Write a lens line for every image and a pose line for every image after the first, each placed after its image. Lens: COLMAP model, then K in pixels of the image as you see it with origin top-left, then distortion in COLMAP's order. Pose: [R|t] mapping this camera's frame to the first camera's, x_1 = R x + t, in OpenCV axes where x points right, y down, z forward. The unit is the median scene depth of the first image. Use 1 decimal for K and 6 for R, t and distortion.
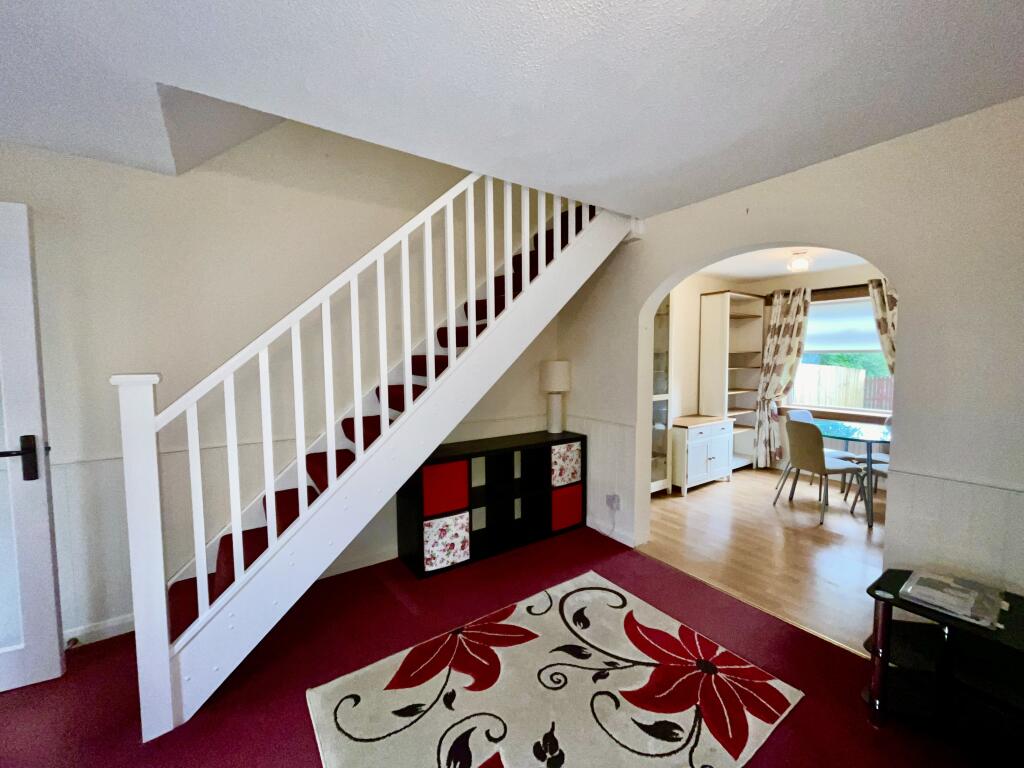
lens RADIAL K [[415.8, 0, 514.5], [0, 415.8, 383.5], [0, 0, 1]] dist [0.000991, 0.000021]
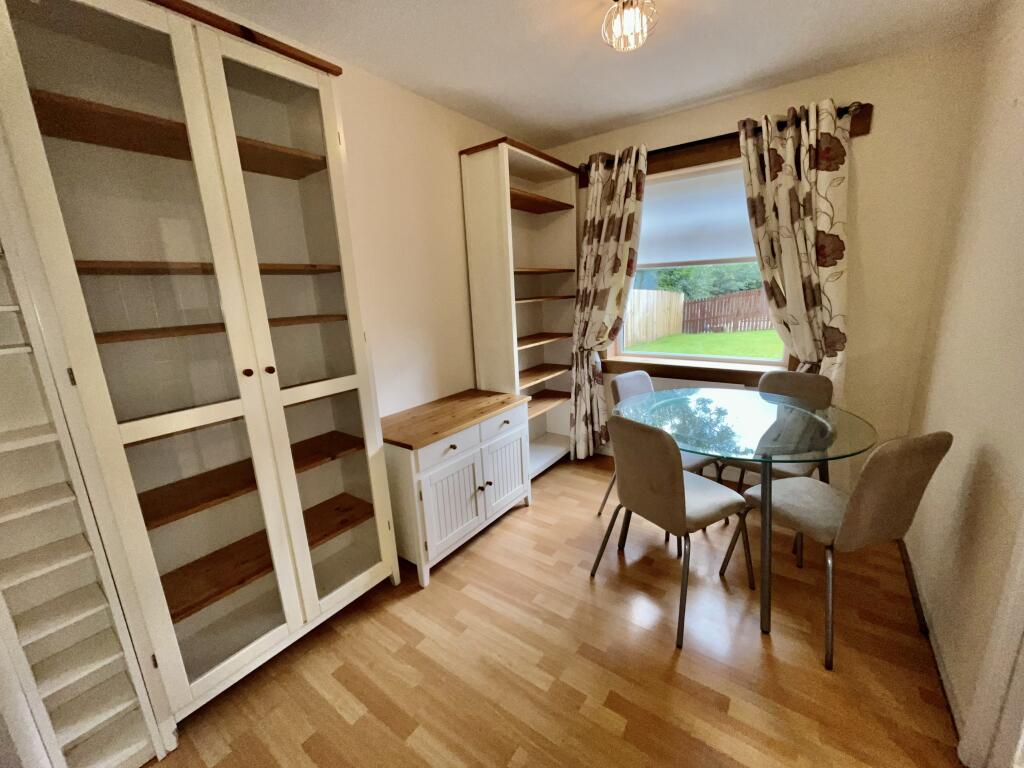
lens RADIAL K [[415.8, 0, 507.8], [0, 415.8, 382.2], [0, 0, 1]] dist [0.000991, 0.000021]
pose [[0.947354, -0.107956, 0.301441, 0.336808], [0.061804, 0.985396, 0.158669, -0.019831], [-0.314168, -0.131685, 0.940190, 0.497437]]
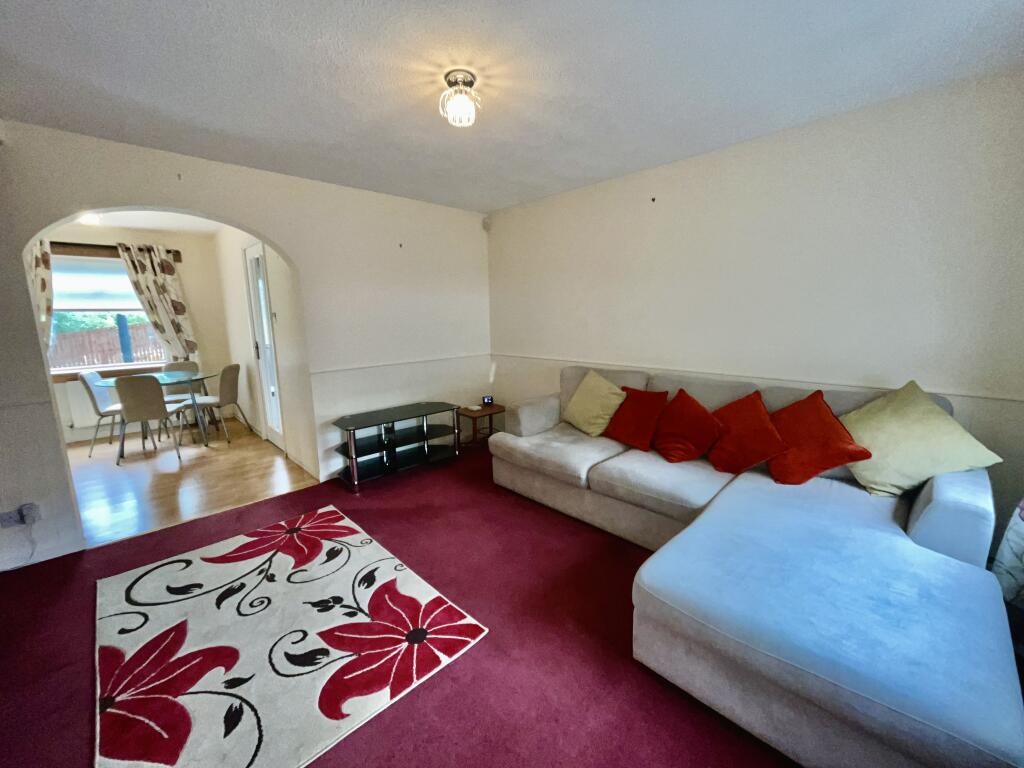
lens RADIAL K [[415.8, 0, 504.8], [0, 415.8, 383.9], [0, 0, 1]] dist [0.000991, 0.000021]
pose [[-0.155388, -0.160824, 0.974674, -0.385041], [0.075481, 0.981841, 0.174040, -0.000807], [-0.984966, 0.100613, -0.140427, 0.177868]]
